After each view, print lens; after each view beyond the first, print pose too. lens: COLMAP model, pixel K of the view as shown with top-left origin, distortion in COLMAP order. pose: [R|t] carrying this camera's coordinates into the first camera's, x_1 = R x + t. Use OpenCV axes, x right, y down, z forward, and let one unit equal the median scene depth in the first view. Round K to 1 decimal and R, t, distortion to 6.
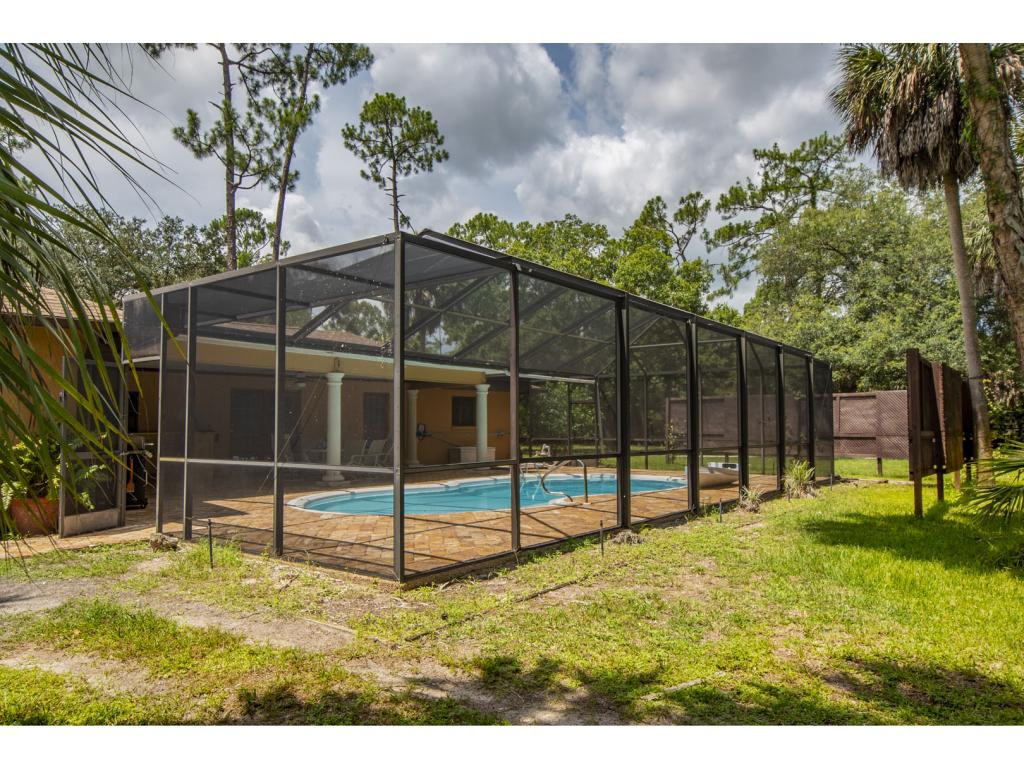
lens RADIAL K [[703.6, 0, 512.0], [0, 703.6, 386.8], [0, 0, 1]] dist [0.007453, 0.002088]
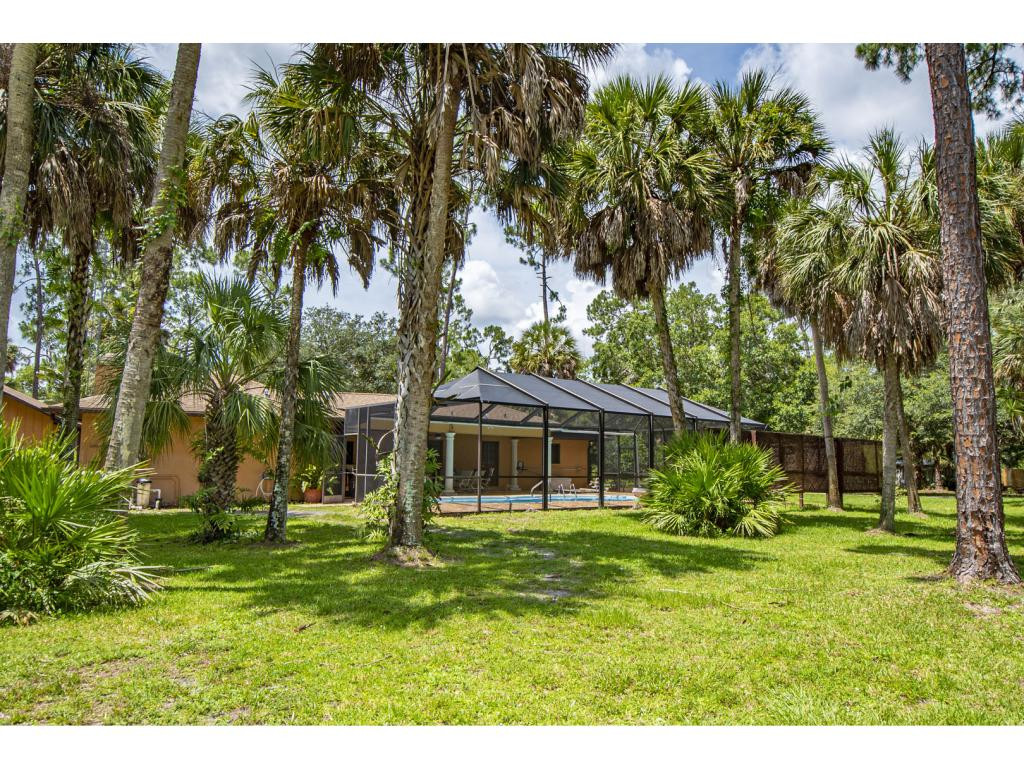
lens RADIAL K [[703.6, 0, 511.7], [0, 703.6, 383.9], [0, 0, 1]] dist [0.007453, 0.002088]
pose [[0.961621, -0.014231, -0.274011, 0.159751], [-0.000757, 0.998513, -0.054518, -0.019028], [0.274379, 0.052633, 0.960180, -0.281958]]
